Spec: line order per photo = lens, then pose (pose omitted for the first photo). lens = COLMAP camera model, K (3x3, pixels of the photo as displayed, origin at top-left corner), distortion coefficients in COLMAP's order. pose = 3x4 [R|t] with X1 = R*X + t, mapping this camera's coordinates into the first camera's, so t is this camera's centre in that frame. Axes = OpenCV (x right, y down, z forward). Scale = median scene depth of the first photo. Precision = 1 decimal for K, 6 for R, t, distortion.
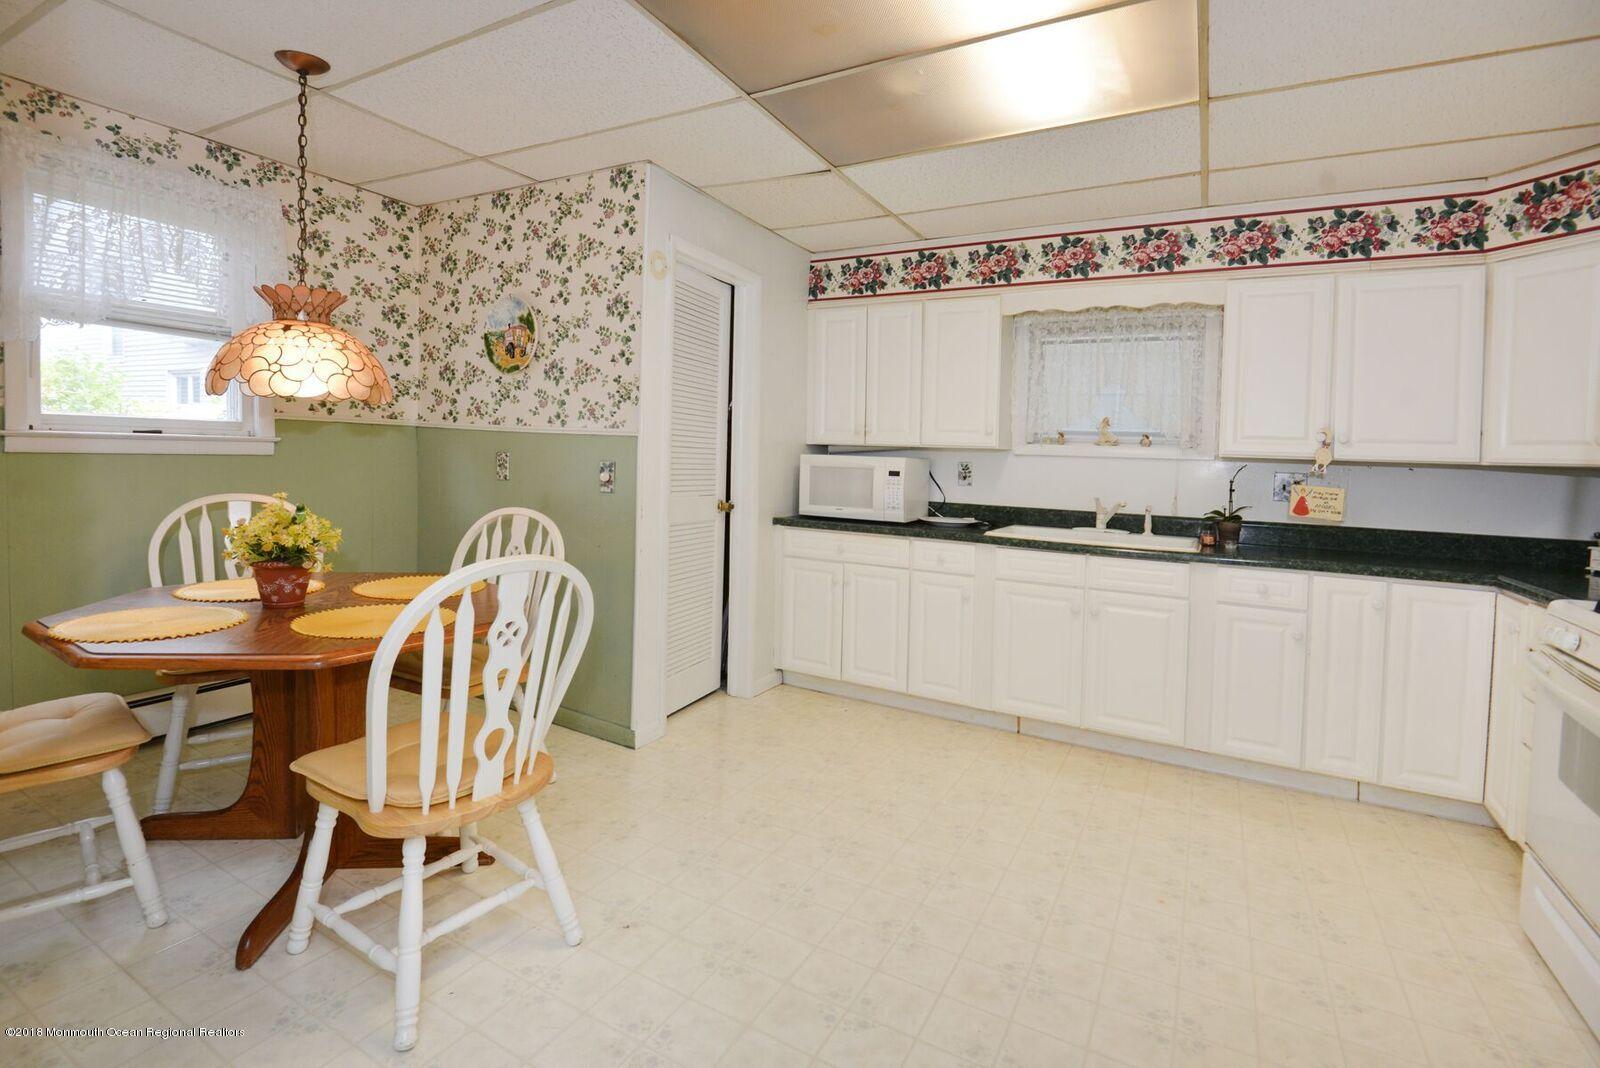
lens RADIAL K [[770.9, 0, 797.7], [0, 770.9, 480.1], [0, 0, 1]] dist [-0.001530, -0.014618]
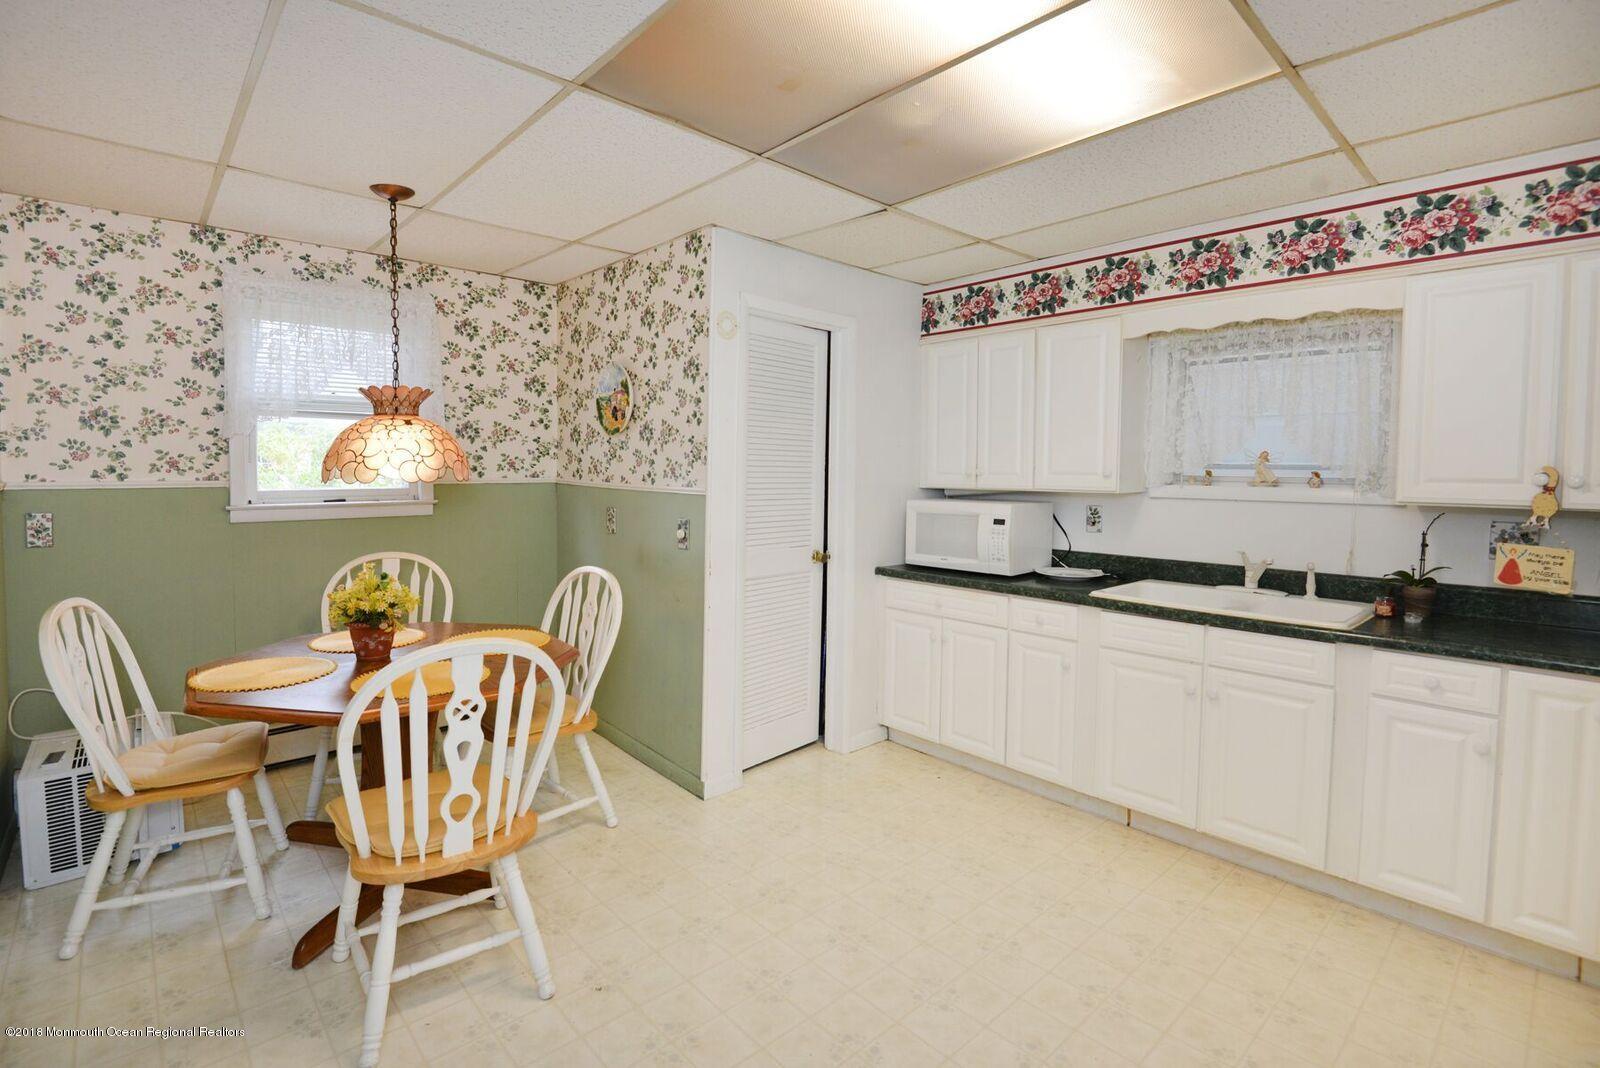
lens RADIAL K [[771.5, 0, 804.7], [0, 771.5, 496.4], [0, 0, 1]] dist [-0.002903, -0.015027]
pose [[0.943663, -0.016374, -0.330501, 0.231548], [0.018932, 0.999811, 0.004520, -0.051797], [0.330365, -0.010523, 0.943795, 0.066103]]
